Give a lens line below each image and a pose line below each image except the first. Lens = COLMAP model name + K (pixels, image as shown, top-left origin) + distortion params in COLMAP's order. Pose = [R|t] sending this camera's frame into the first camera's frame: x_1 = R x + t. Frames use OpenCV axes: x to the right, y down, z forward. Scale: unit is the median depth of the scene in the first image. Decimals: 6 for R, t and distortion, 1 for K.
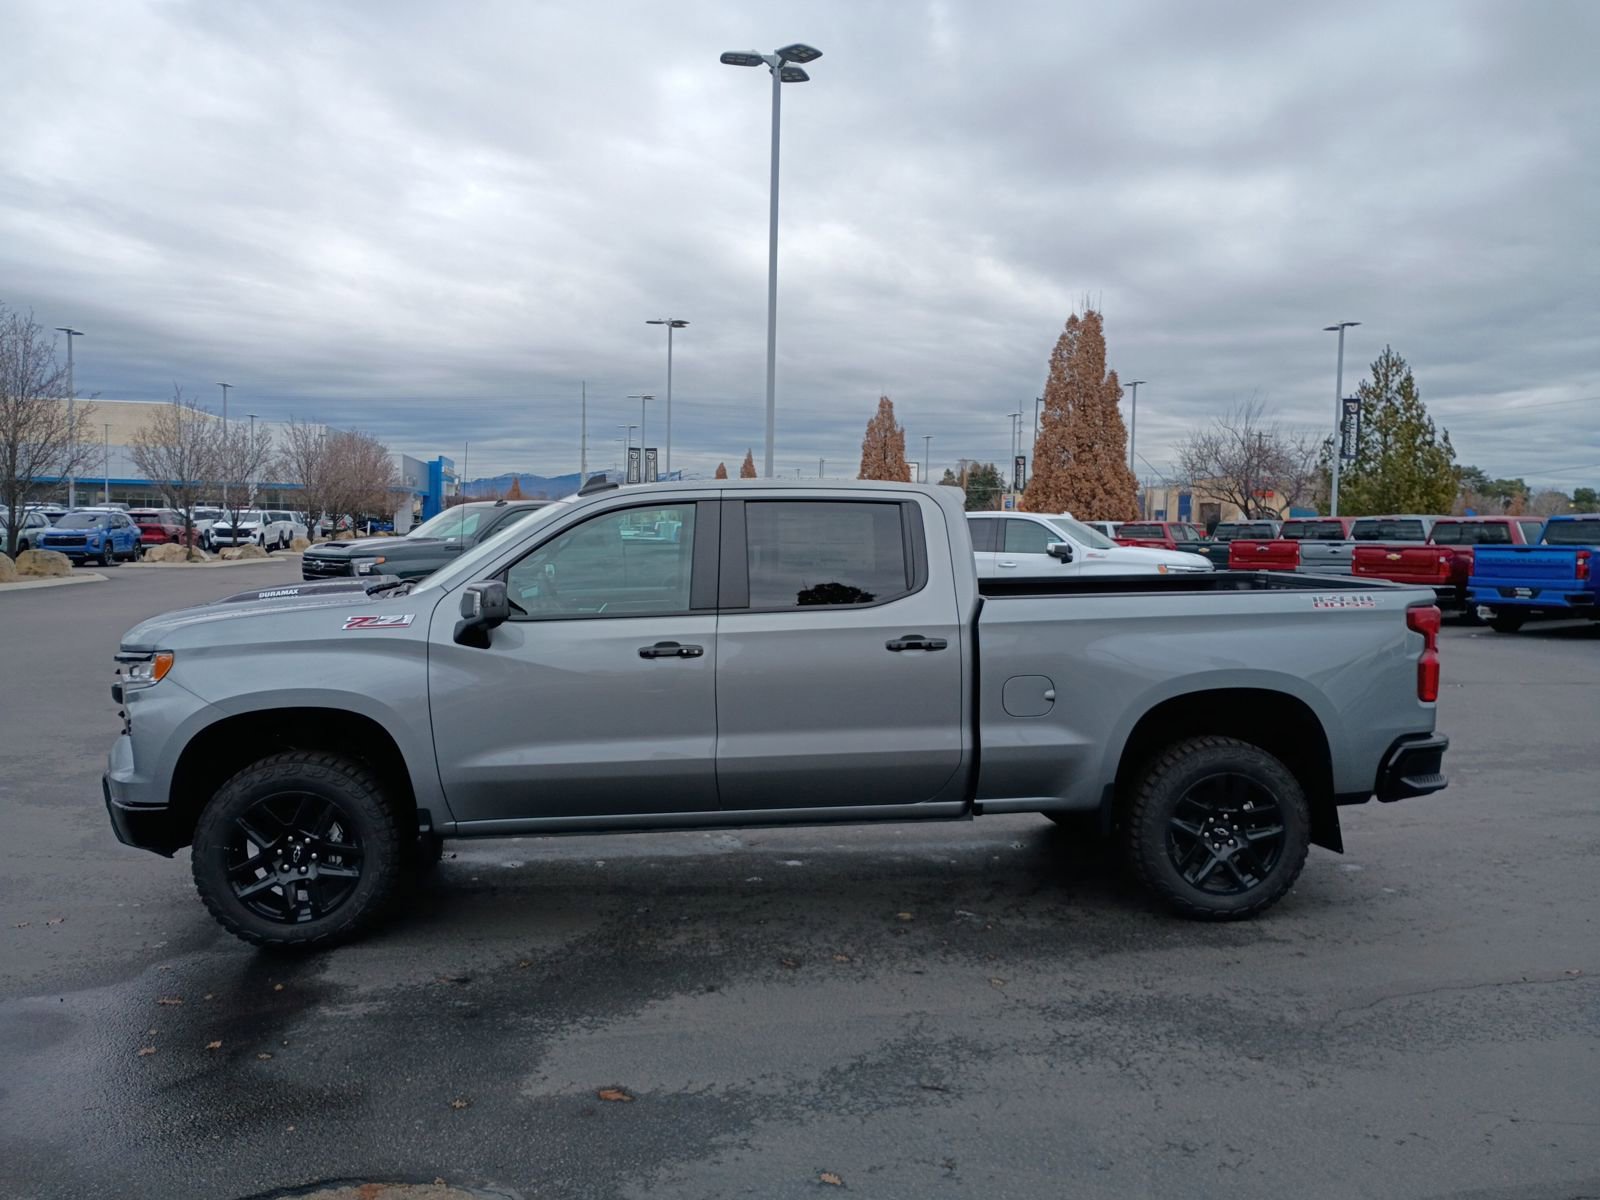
lens RADIAL K [[1328.3, 0, 783.7], [0, 1328.3, 592.1], [0, 0, 1]] dist [0.050202, -0.039526]
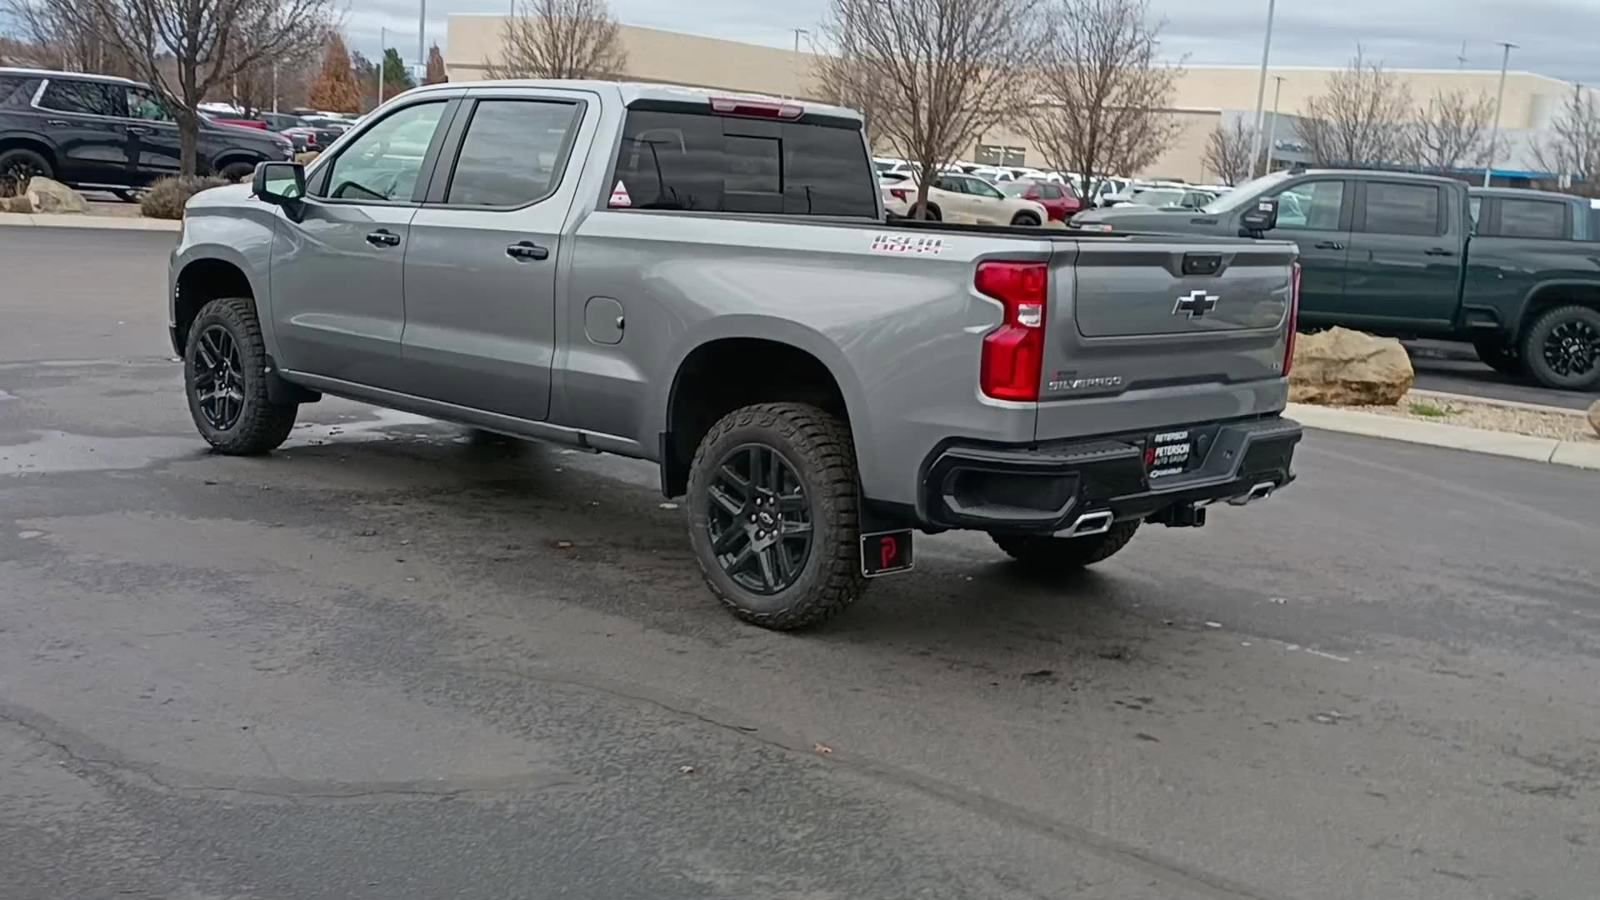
lens RADIAL K [[1687.0, 0, 810.4], [0, 1687.0, 455.5], [0, 0, 1]] dist [0.047153, 0.000000]
pose [[0.633502, 0.160552, -0.756900, 1.134964], [-0.101294, 0.987025, 0.124586, 0.011630], [0.767082, -0.002256, 0.641545, 0.369597]]
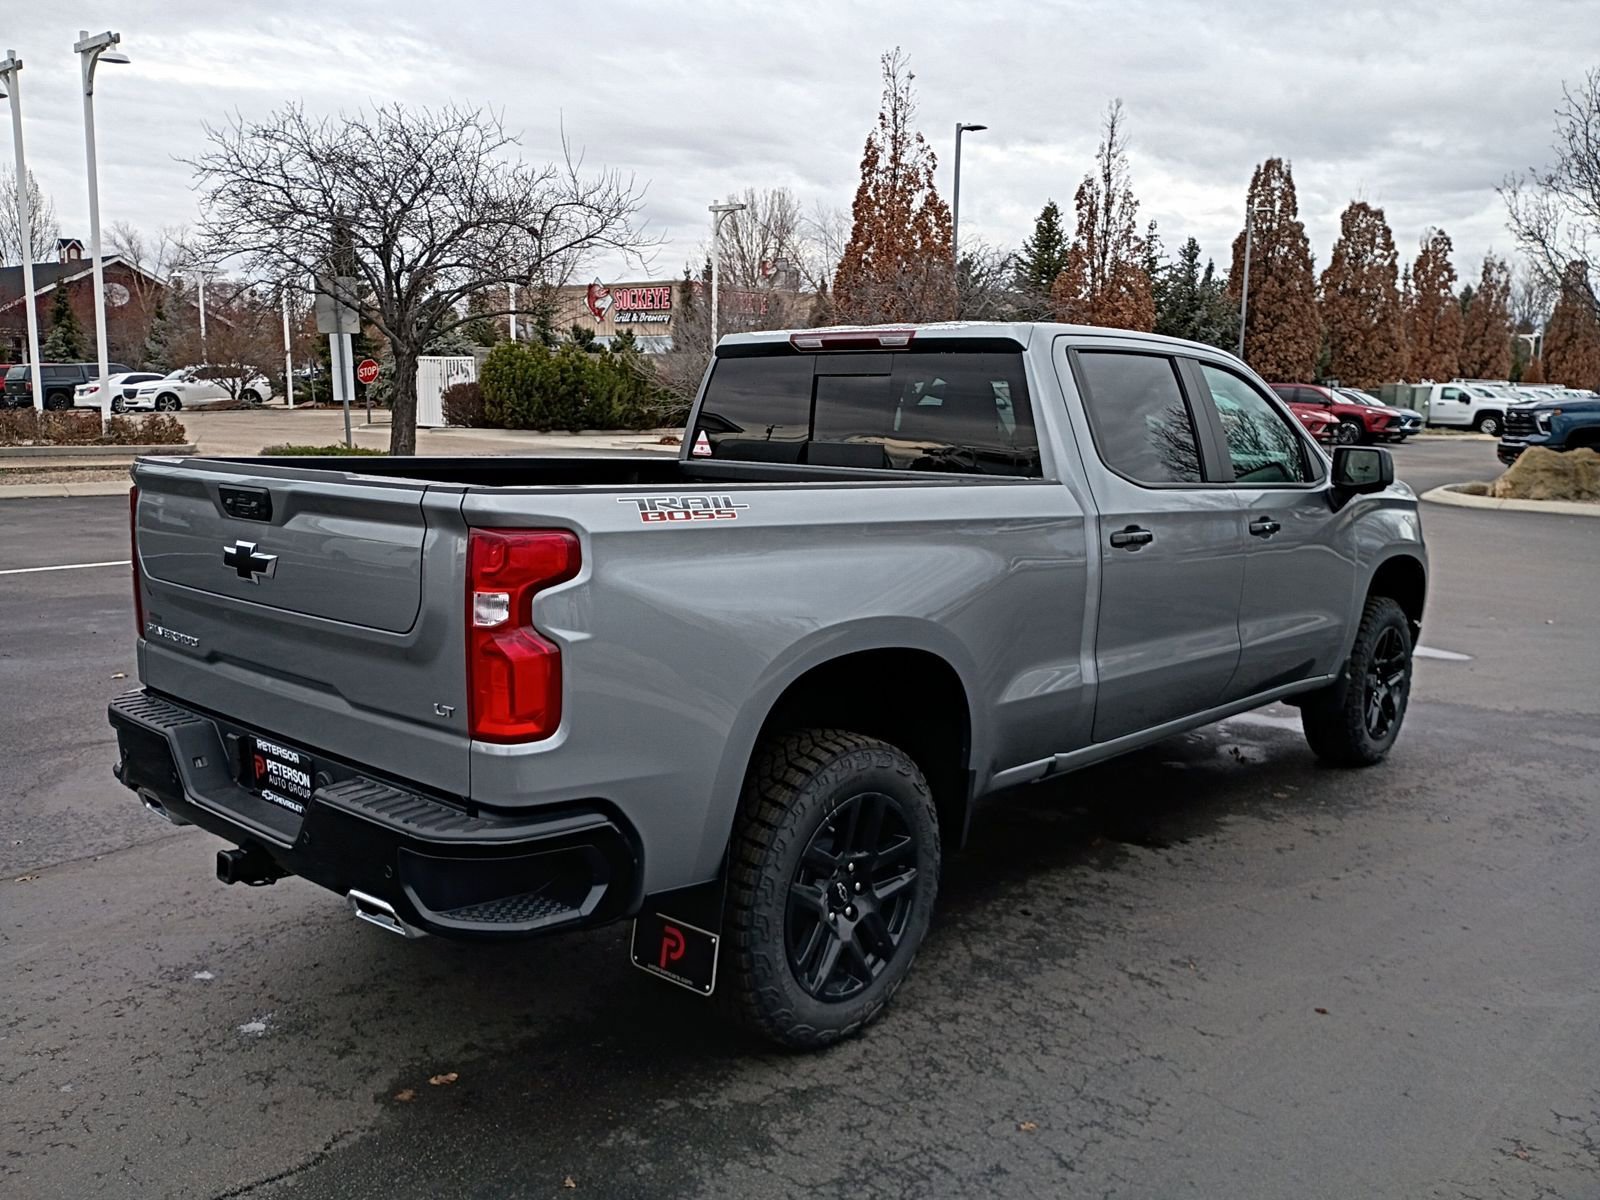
lens RADIAL K [[1328.3, 0, 801.1], [0, 1328.3, 589.1], [0, 0, 1]] dist [0.050202, -0.039526]
pose [[-0.758771, 0.069414, -0.647648, 0.689603], [-0.059576, 0.982742, 0.175126, -0.072875], [0.648627, 0.171465, -0.741541, 1.742072]]
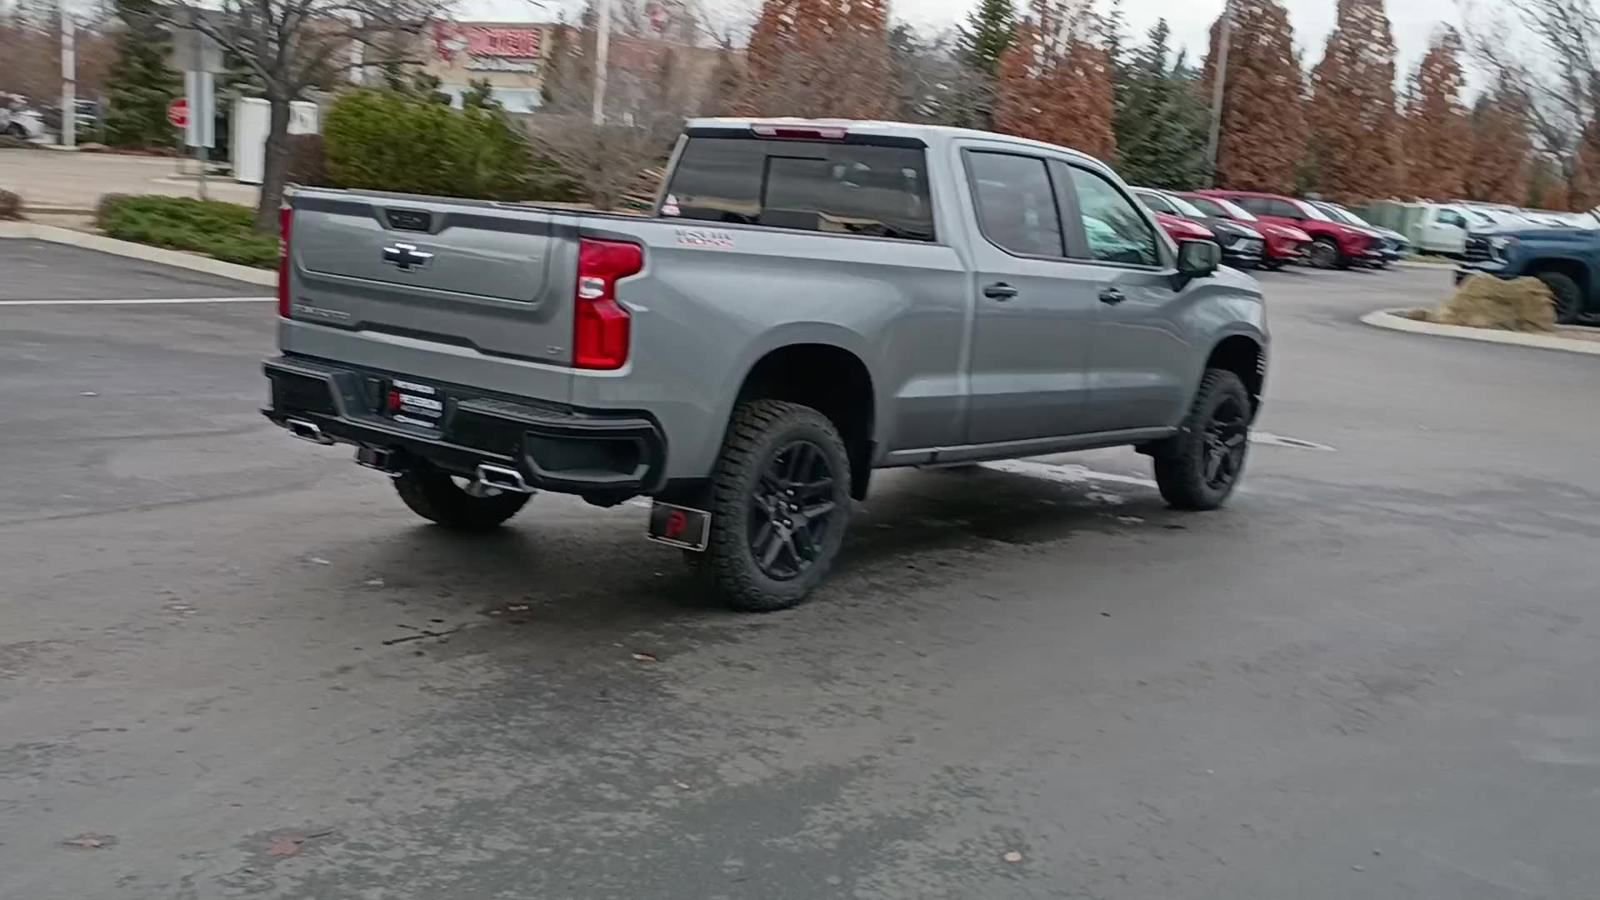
lens RADIAL K [[1687.0, 0, 803.6], [0, 1687.0, 435.7], [0, 0, 1]] dist [0.047153, 0.000000]
pose [[-0.709477, 0.038735, -0.703664, 1.072979], [-0.120622, 0.977079, 0.175405, -0.080707], [0.694329, 0.209323, -0.688542, 2.102416]]
